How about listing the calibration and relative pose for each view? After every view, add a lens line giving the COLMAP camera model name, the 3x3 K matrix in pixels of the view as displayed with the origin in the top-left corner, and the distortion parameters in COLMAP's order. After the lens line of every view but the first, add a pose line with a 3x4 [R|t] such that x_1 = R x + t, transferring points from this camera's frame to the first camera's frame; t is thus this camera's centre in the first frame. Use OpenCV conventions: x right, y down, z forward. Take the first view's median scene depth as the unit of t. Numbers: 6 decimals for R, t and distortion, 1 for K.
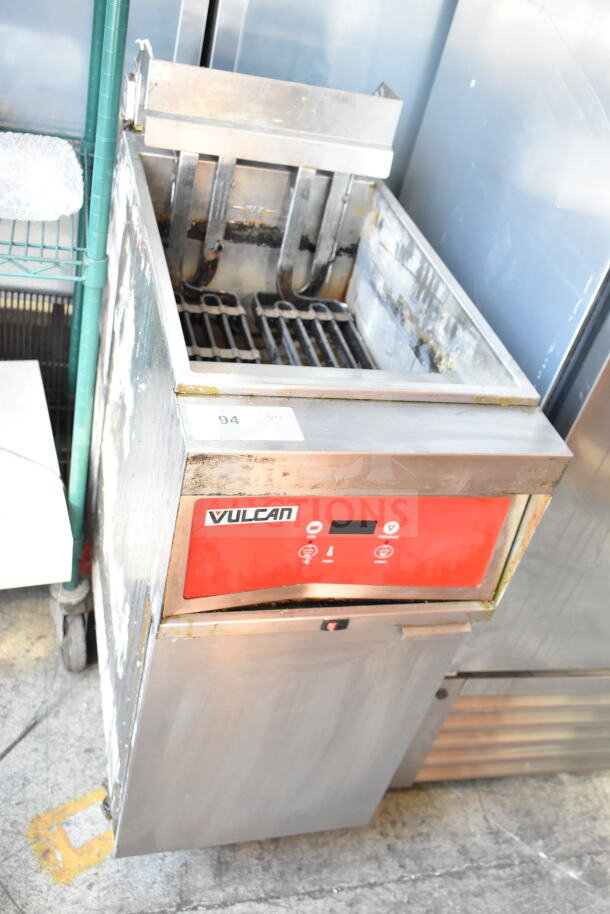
lens RADIAL K [[842.2, 0, 308.1], [0, 842.2, 457.8], [0, 0, 1]] dist [0.011715, 0.000000]
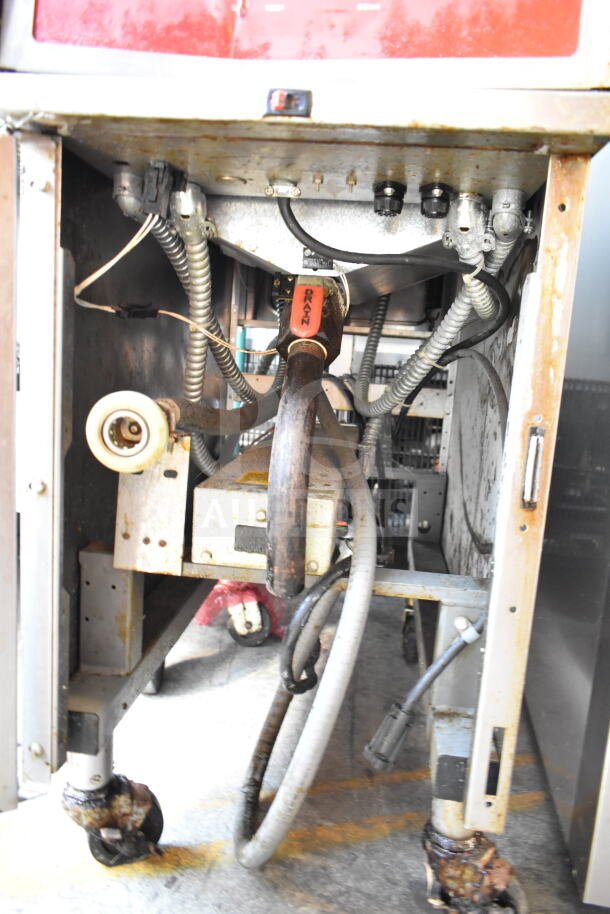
lens RADIAL K [[689.0, 0, 297.3], [0, 689.0, 454.4], [0, 0, 1]] dist [-0.014563, 0.001052]
pose [[0.925461, -0.095821, -0.366525, 0.199559], [-0.111499, 0.855741, -0.505248, 0.682367], [0.362063, 0.508455, 0.781271, 0.833558]]
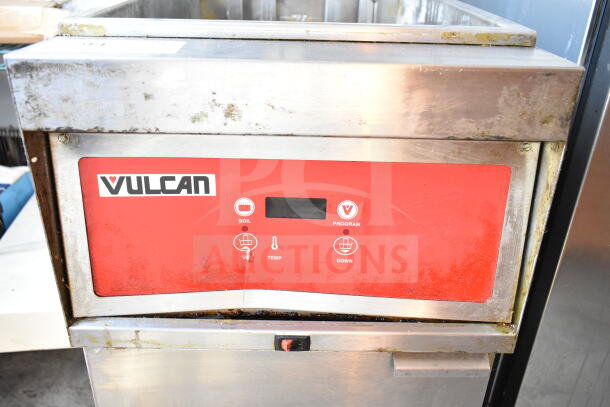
lens RADIAL K [[512.7, 0, 300.3], [0, 512.7, 202.3], [0, 0, 1]] dist [-0.013997, -0.002791]
pose [[0.951481, -0.067115, -0.300299, 0.211578], [-0.002825, 0.973977, -0.226630, 0.194036], [0.307695, 0.216483, 0.926531, 0.570348]]
